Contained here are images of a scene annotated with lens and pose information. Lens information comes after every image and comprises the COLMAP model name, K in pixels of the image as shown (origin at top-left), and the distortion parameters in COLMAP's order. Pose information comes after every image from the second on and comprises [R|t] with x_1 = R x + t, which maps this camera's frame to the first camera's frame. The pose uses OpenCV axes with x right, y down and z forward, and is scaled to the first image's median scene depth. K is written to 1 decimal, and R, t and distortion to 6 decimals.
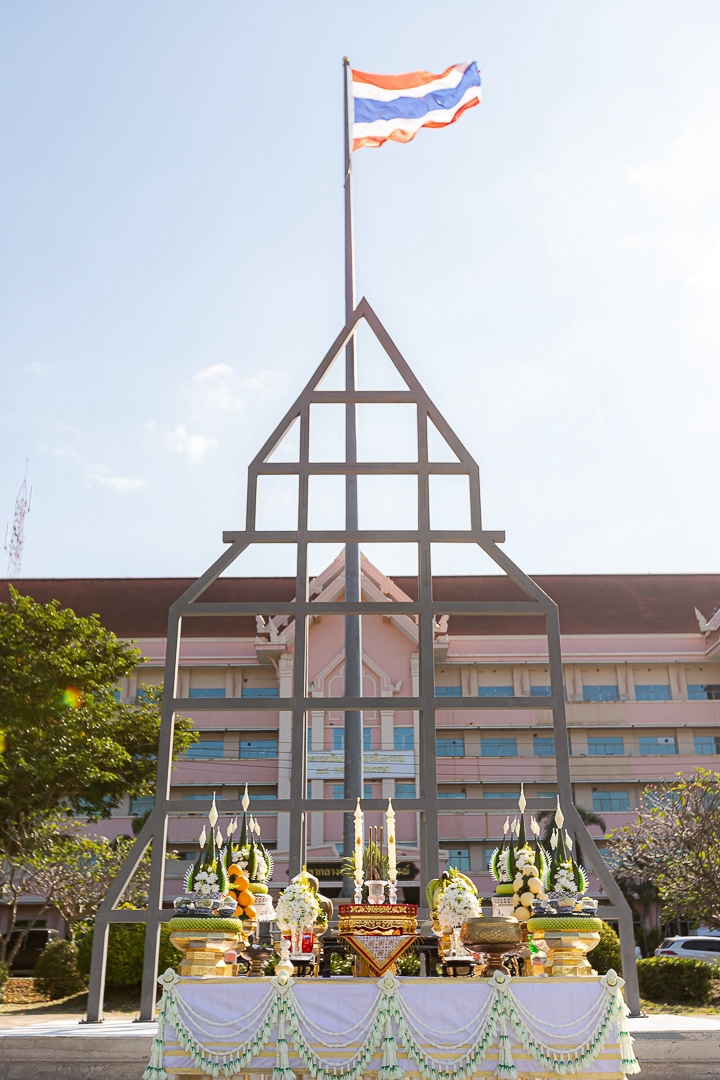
lens RADIAL K [[1089.2, 0, 360.0], [0, 1089.2, 540.0], [0, 0, 1]] dist [-0.003753, 0.000720]
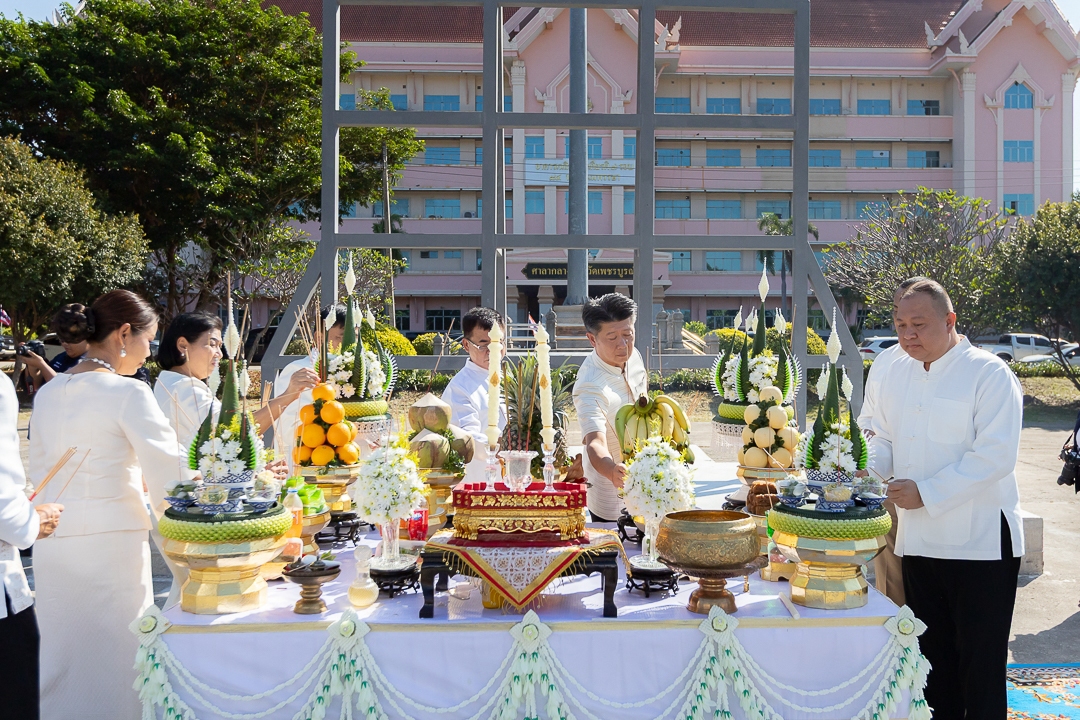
lens RADIAL K [[991.8, 0, 639.3], [0, 991.8, 363.2], [0, 0, 1]] dist [0.000034, 0.001715]
pose [[0.998979, 0.006155, 0.044754, 0.010053], [-0.022991, 0.922044, 0.386403, 0.011034], [-0.038886, -0.387037, 0.921244, 0.093782]]
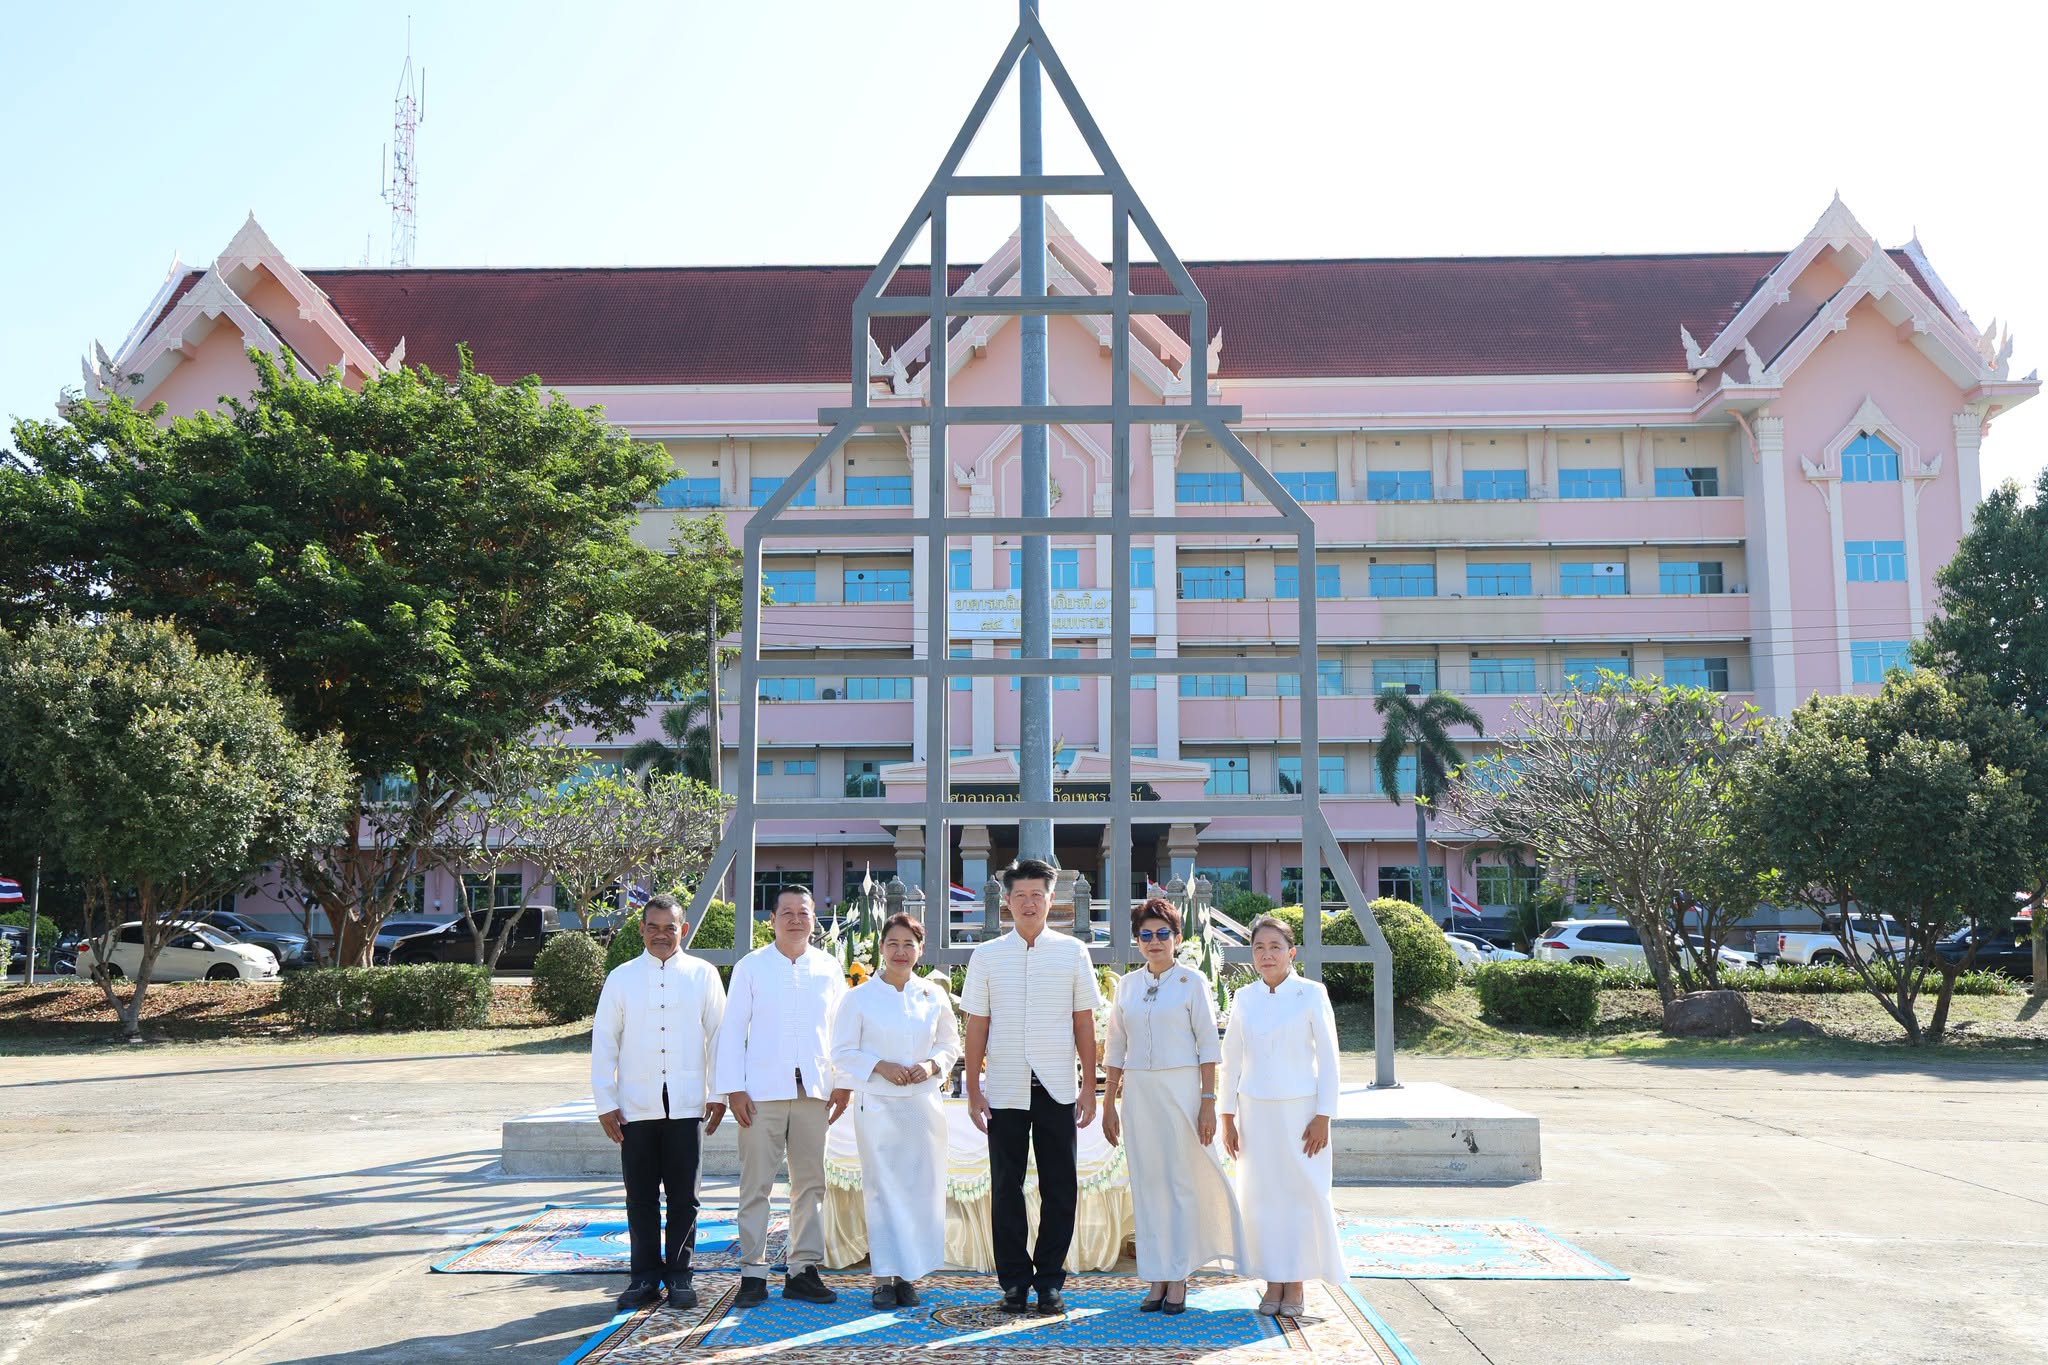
lens RADIAL K [[2098.9, 0, 1024.0], [0, 2098.9, 682.5], [0, 0, 1]] dist [0.022843, 0.028202]
pose [[0.999769, -0.000872, -0.021496, 0.012105], [0.006321, 0.966982, 0.254767, -0.074617], [0.020564, -0.254844, 0.966763, -0.123963]]
